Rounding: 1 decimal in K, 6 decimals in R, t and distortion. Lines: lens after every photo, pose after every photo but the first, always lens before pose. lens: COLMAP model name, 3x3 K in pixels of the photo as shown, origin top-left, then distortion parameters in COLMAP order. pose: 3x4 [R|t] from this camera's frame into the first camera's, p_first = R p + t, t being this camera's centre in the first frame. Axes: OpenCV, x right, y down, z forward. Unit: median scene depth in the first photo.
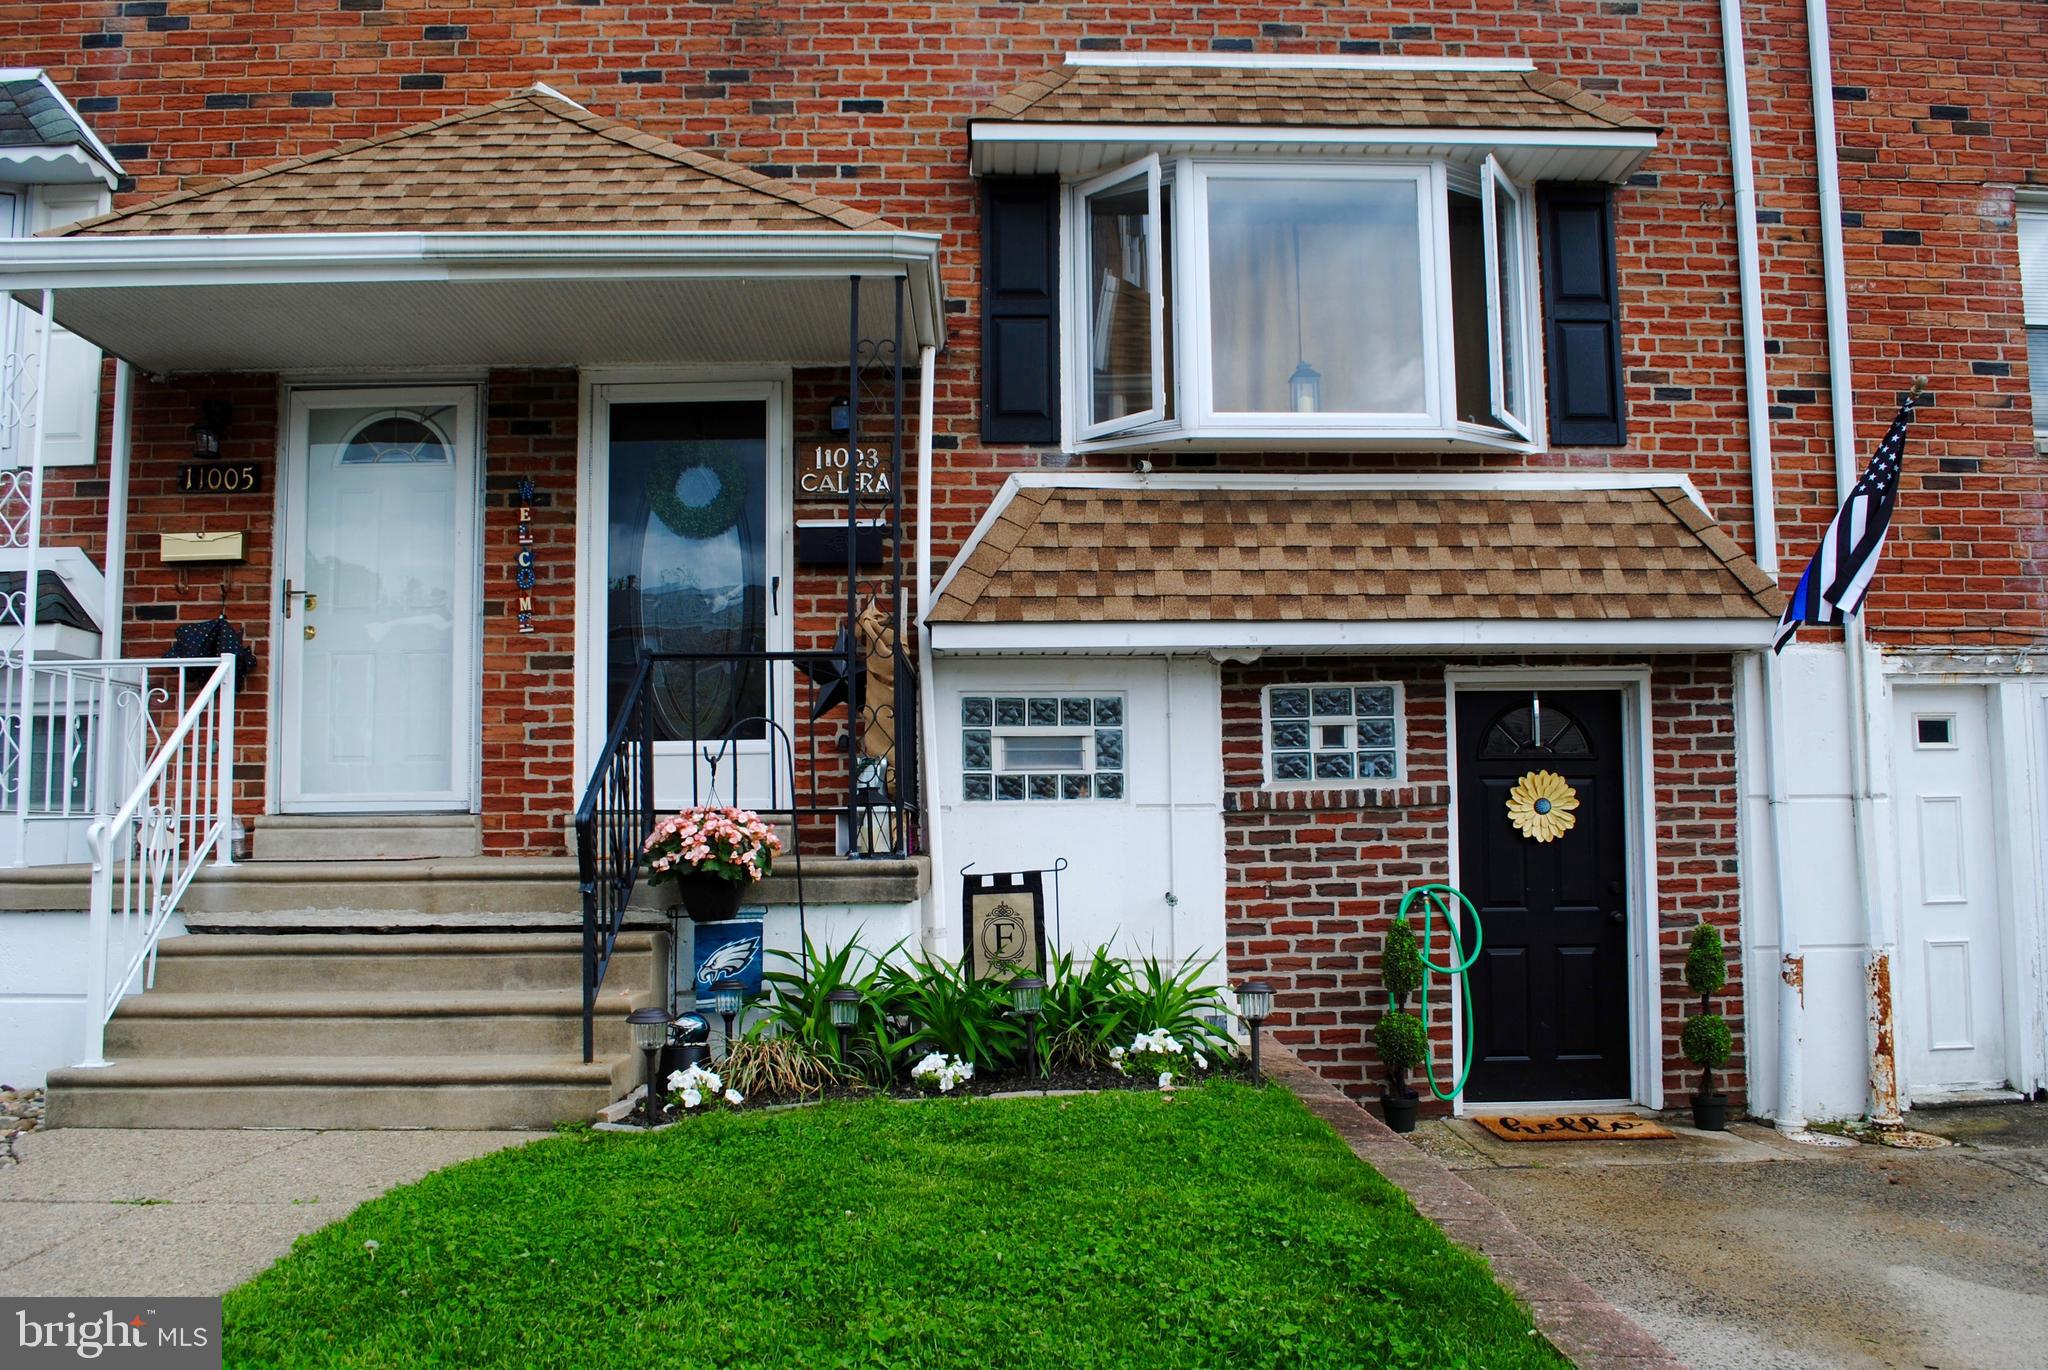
lens RADIAL K [[1615.3, 0, 1052.3], [0, 1615.3, 682.6], [0, 0, 1]] dist [-0.088539, 0.013693]
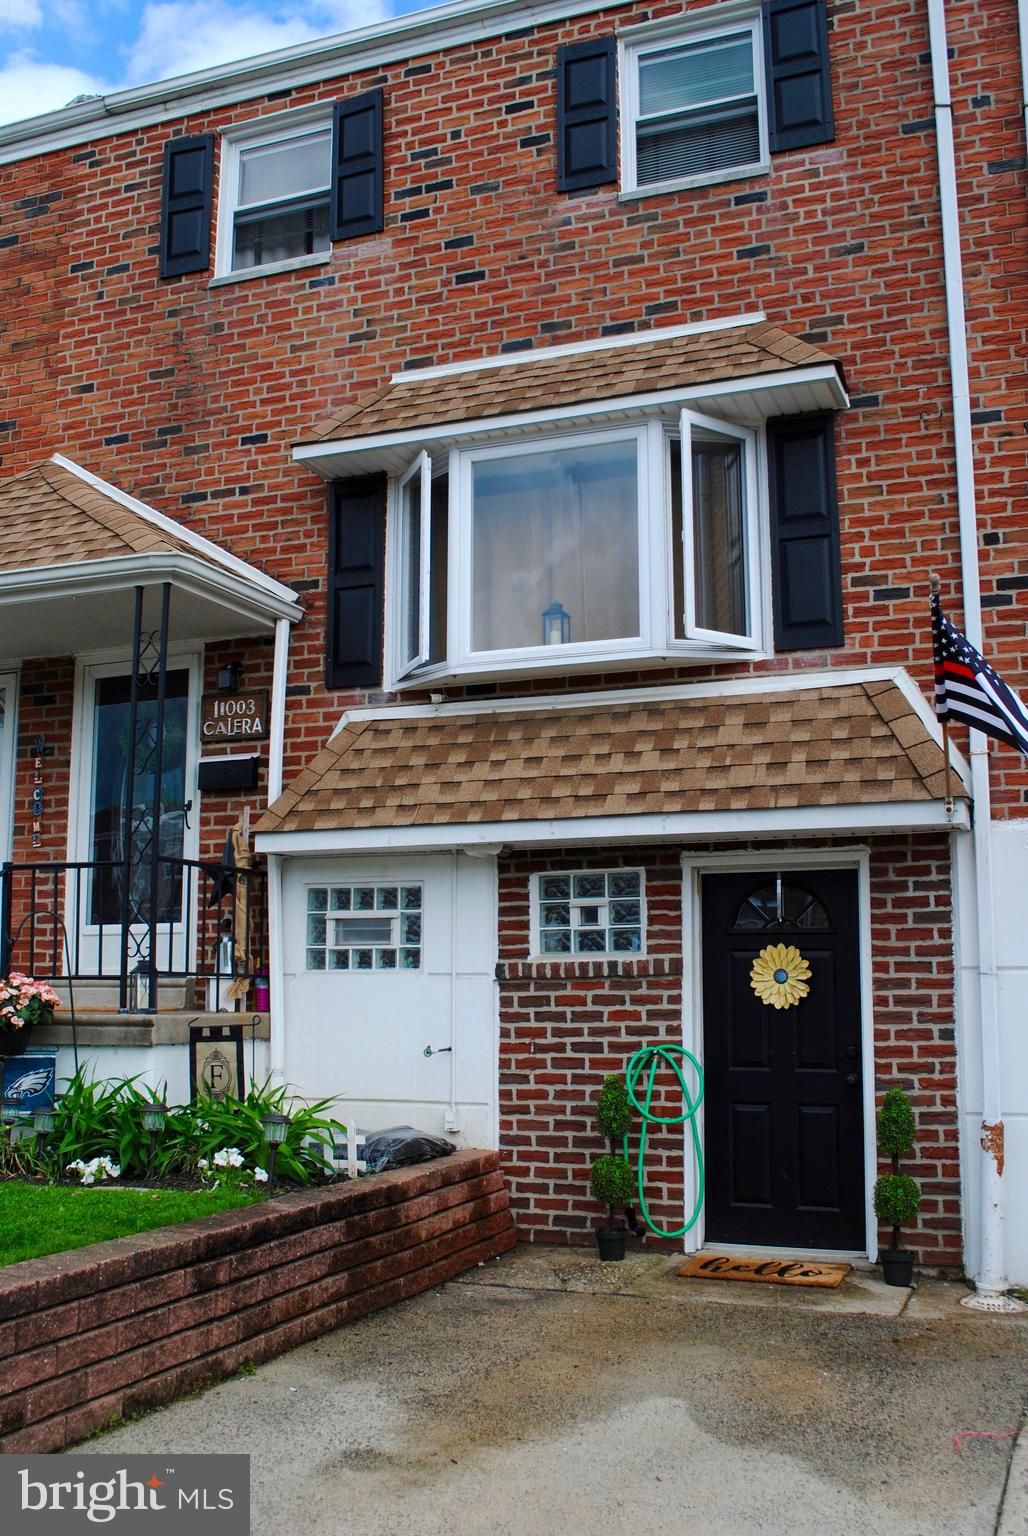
lens RADIAL K [[1476.4, 0, 516.7], [0, 1476.4, 744.6], [0, 0, 1]] dist [-0.074078, 0.013668]
pose [[0.917535, -0.057356, -0.393498, 0.558577], [0.029353, 0.996613, -0.076821, -0.009822], [0.396571, 0.058935, 0.916110, -0.013523]]
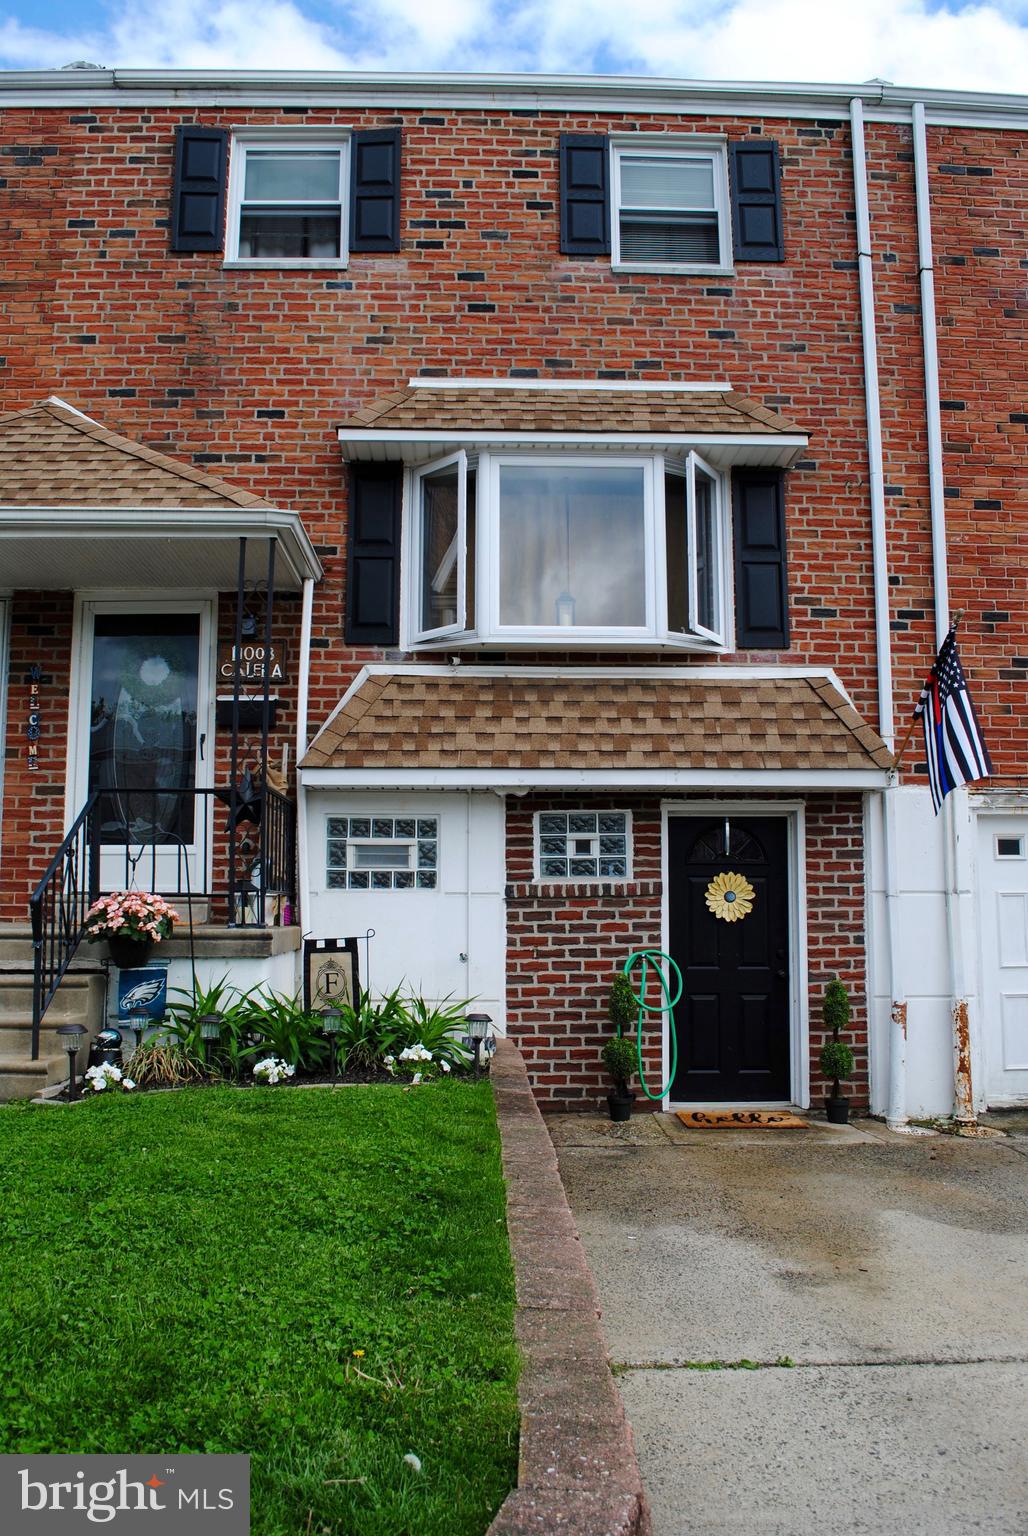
lens RADIAL K [[1211.5, 0, 513.6], [0, 1211.5, 747.7], [0, 0, 1]] dist [-0.088539, 0.013693]
pose [[0.999946, 0.010318, -0.001570, 0.112962], [-0.010370, 0.999230, -0.037847, -0.014367], [0.001178, 0.037861, 0.999282, -0.096779]]
